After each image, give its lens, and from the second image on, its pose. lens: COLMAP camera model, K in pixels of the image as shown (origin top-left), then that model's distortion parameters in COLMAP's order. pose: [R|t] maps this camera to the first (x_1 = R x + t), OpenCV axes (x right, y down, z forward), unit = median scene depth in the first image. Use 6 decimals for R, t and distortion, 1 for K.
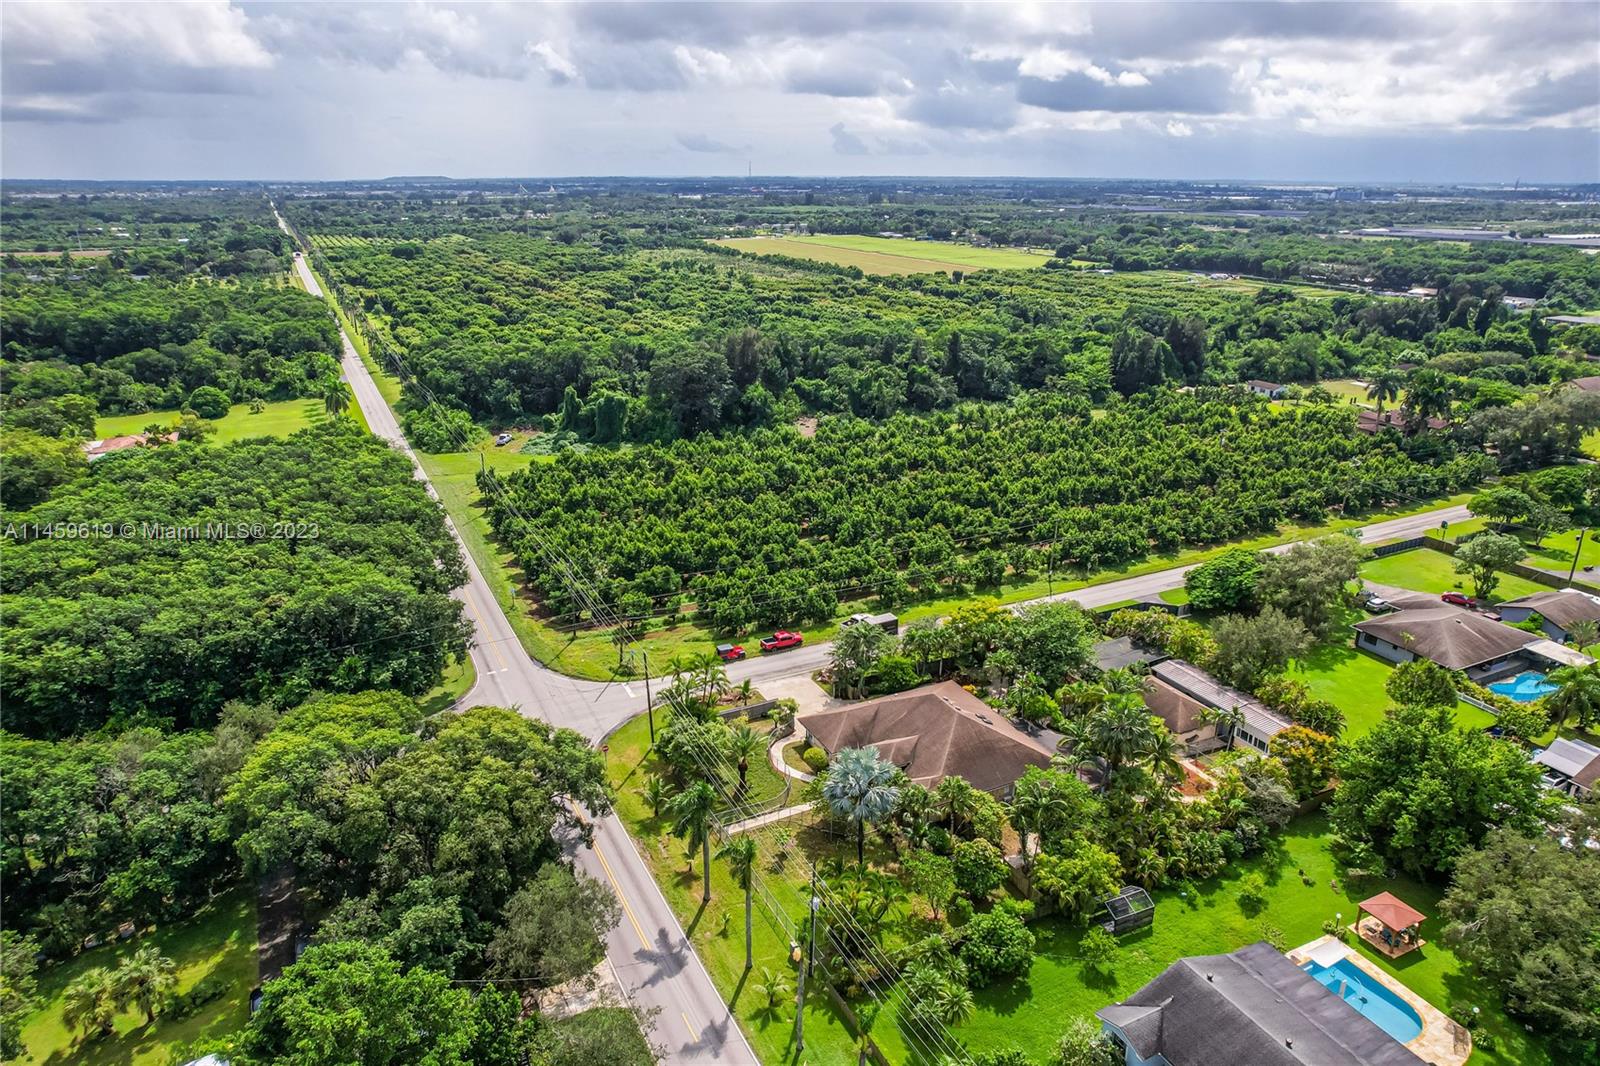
lens RADIAL K [[1029.0, 0, 800.0], [0, 1029.0, 533.0], [0, 0, 1]] dist [-0.086002, 0.081453]
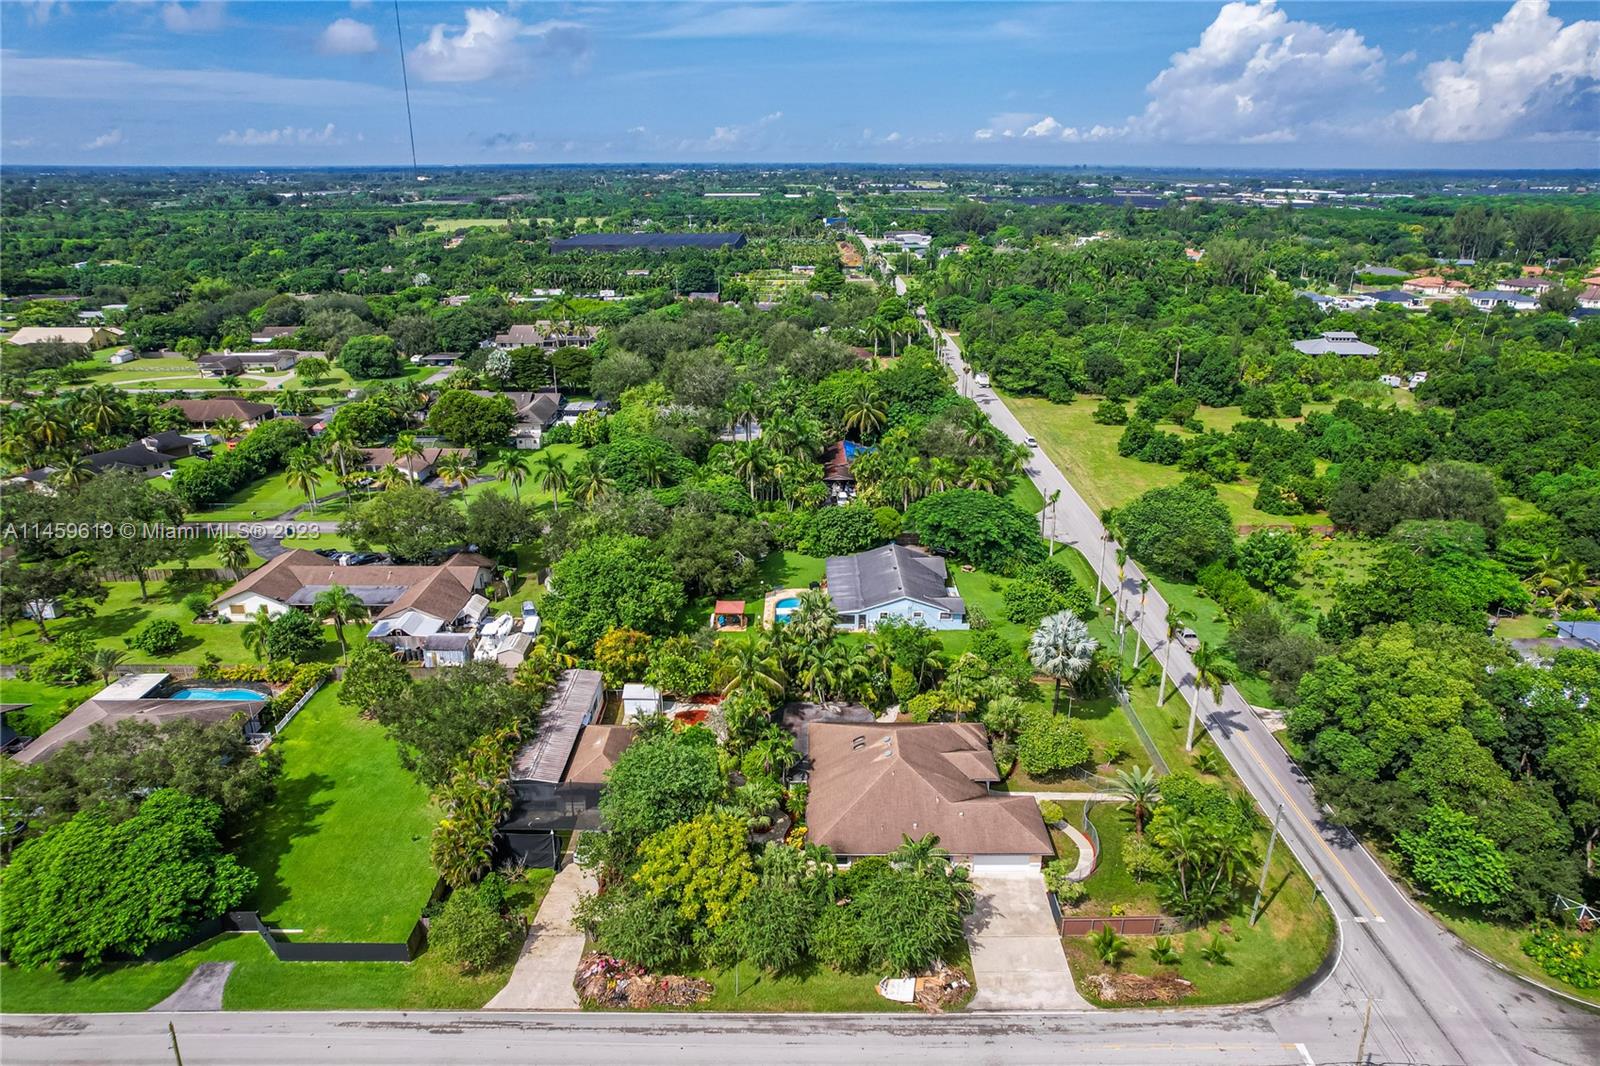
lens RADIAL K [[1029.0, 0, 800.0], [0, 1029.0, 533.0], [0, 0, 1]] dist [-0.086002, 0.081453]
pose [[-0.894174, -0.156693, 0.419404, -0.095745], [0.146709, 0.782492, 0.605131, -0.411487], [-0.423000, 0.602623, -0.676695, 1.231829]]
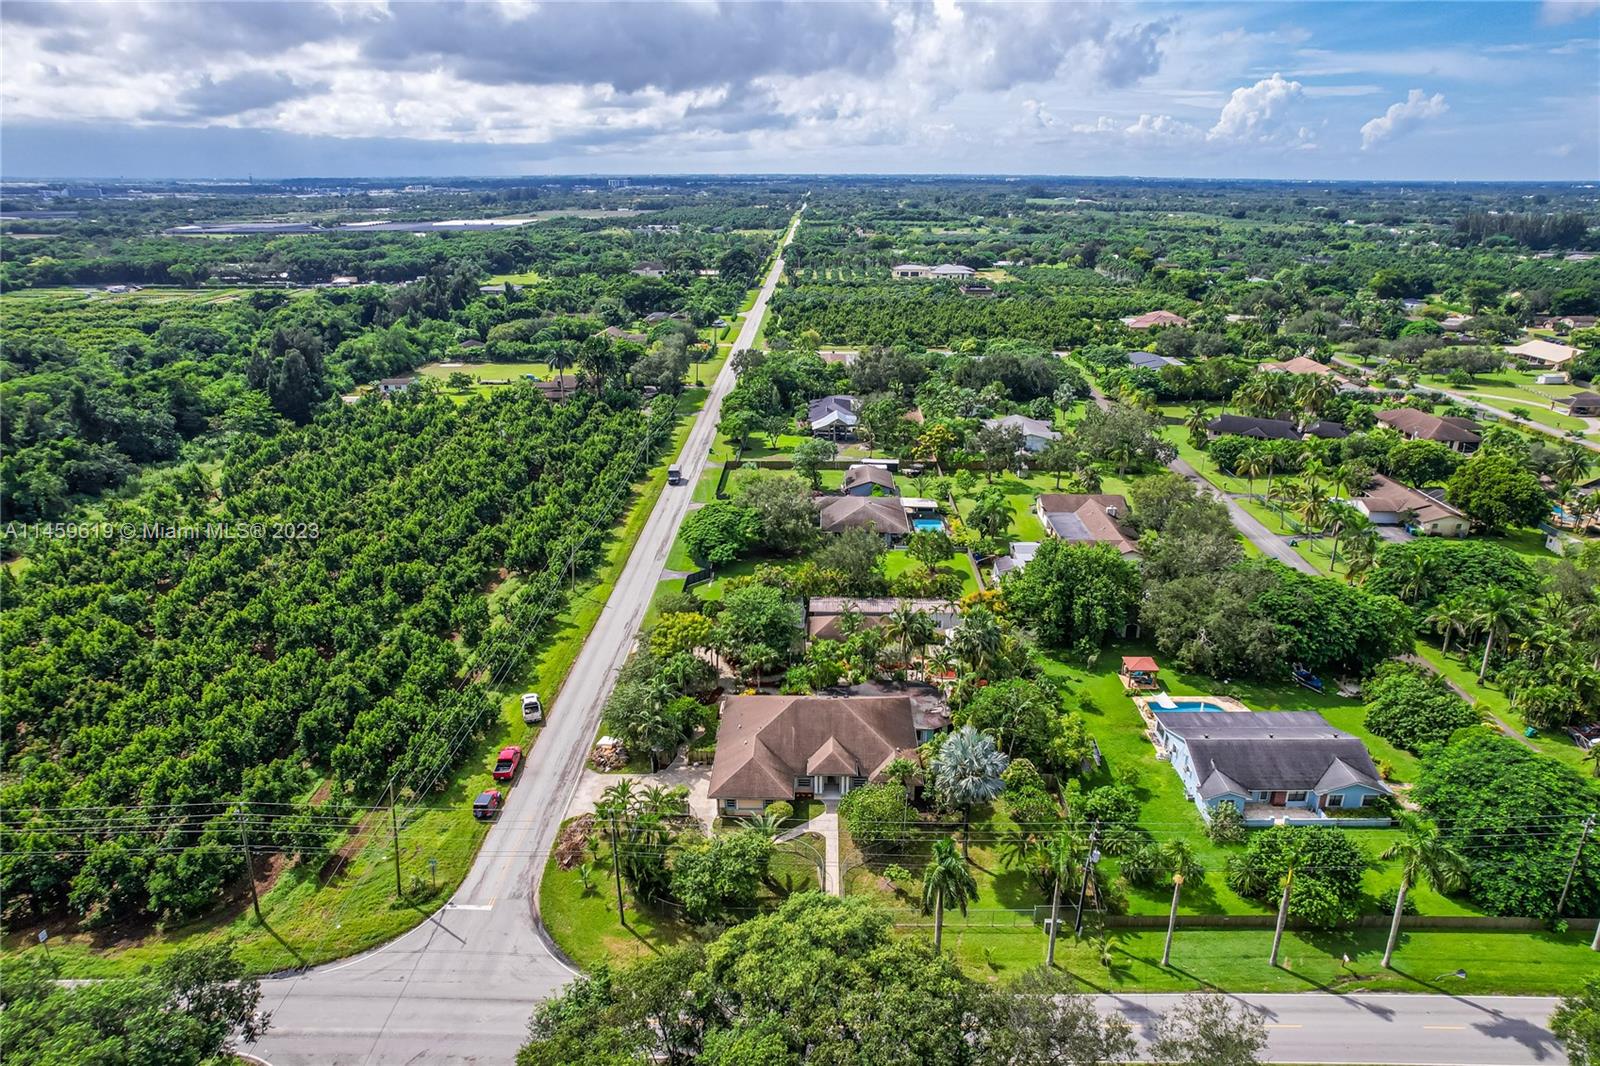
lens RADIAL K [[1048.6, 0, 800.0], [0, 1048.6, 533.0], [0, 0, 1]] dist [-0.098634, 0.079205]
pose [[0.461727, -0.295310, 0.836421, -0.546322], [0.295023, 0.940397, 0.169159, -0.133773], [-0.836522, 0.168658, 0.521330, 0.372949]]
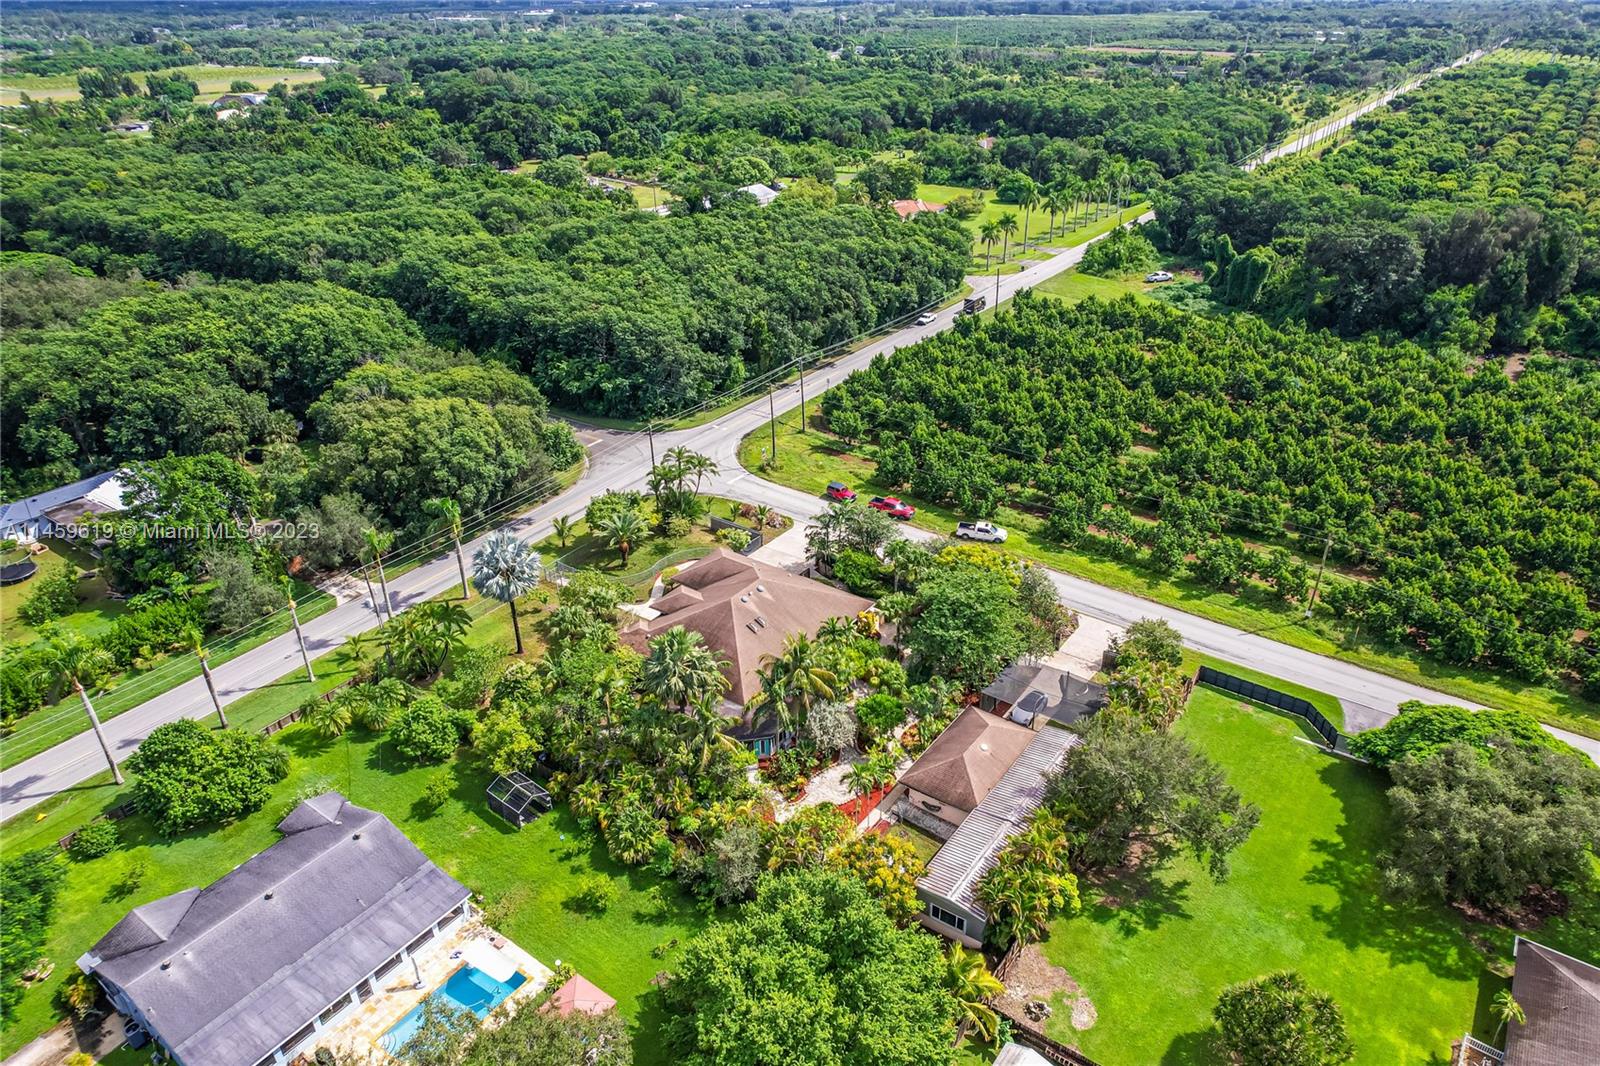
lens RADIAL K [[1048.6, 0, 800.0], [0, 1048.6, 533.0], [0, 0, 1]] dist [-0.098634, 0.079205]
pose [[0.456209, 0.407982, -0.790837, 0.712042], [-0.275916, 0.909762, 0.310167, -0.146466], [0.846017, 0.076704, 0.527610, 0.451466]]
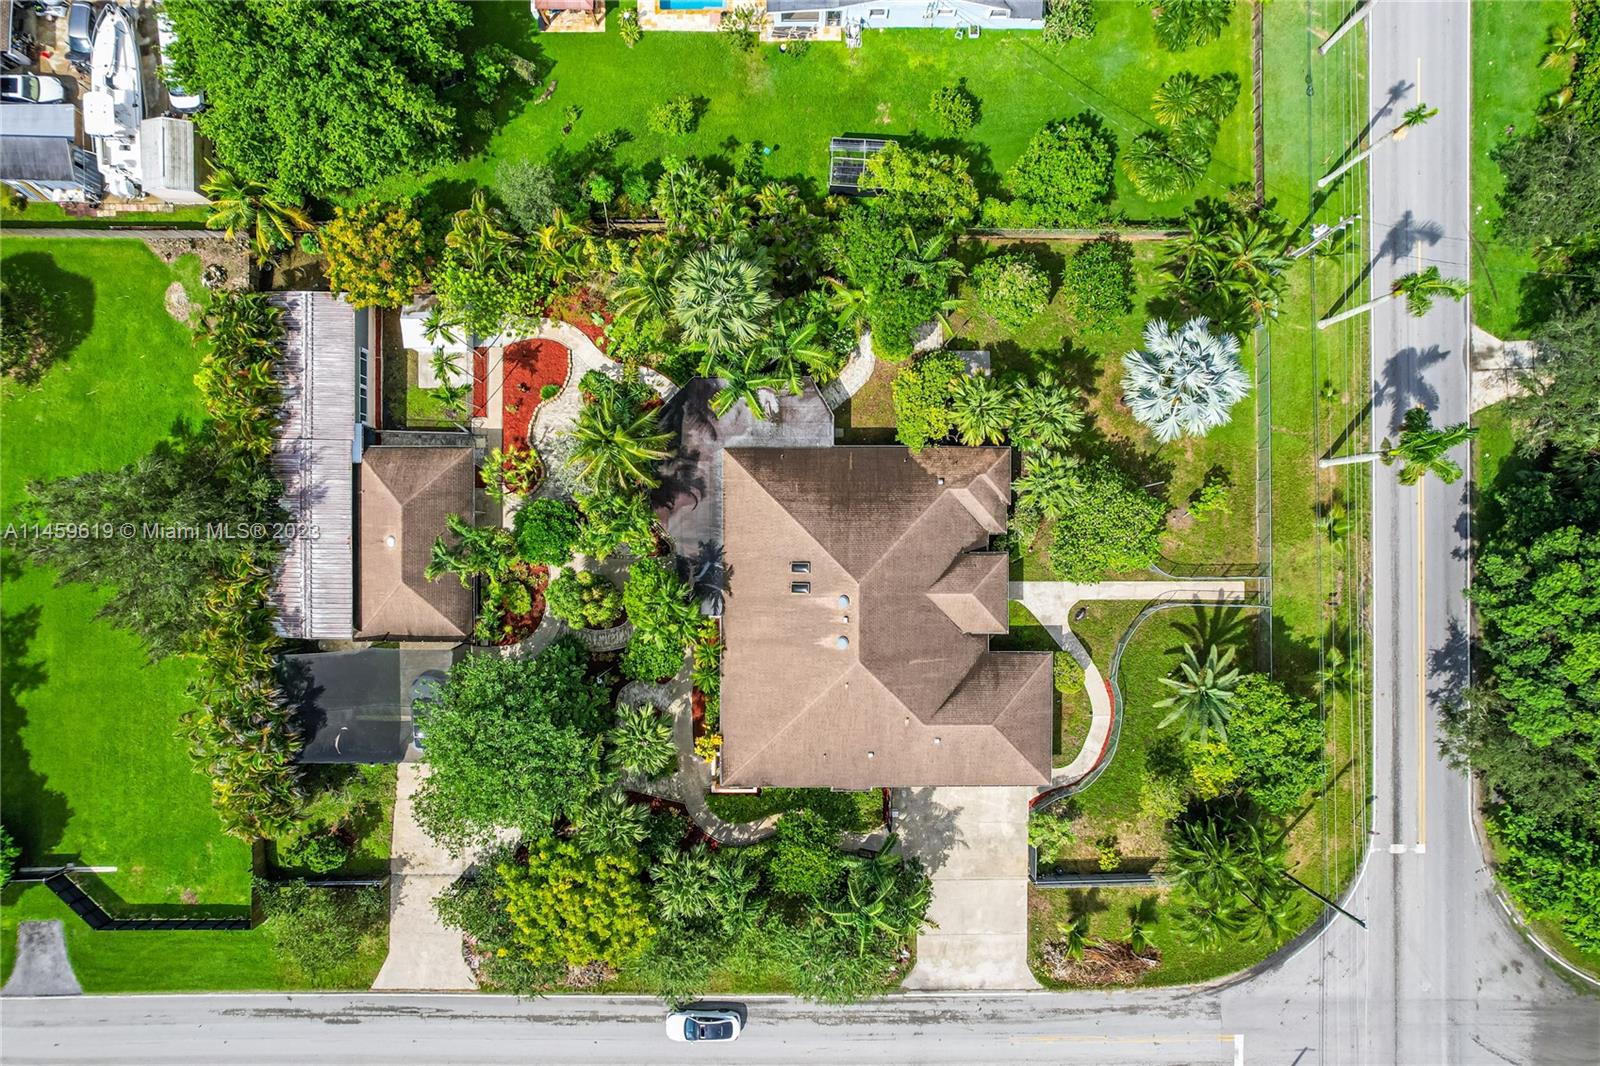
lens RADIAL K [[1029.0, 0, 800.0], [0, 1029.0, 533.0], [0, 0, 1]] dist [-0.086002, 0.081453]
pose [[-0.897524, -0.440702, -0.015286, 0.163394], [0.134474, -0.306552, 0.942307, -0.276437], [-0.419962, 0.843687, 0.334401, 0.644250]]
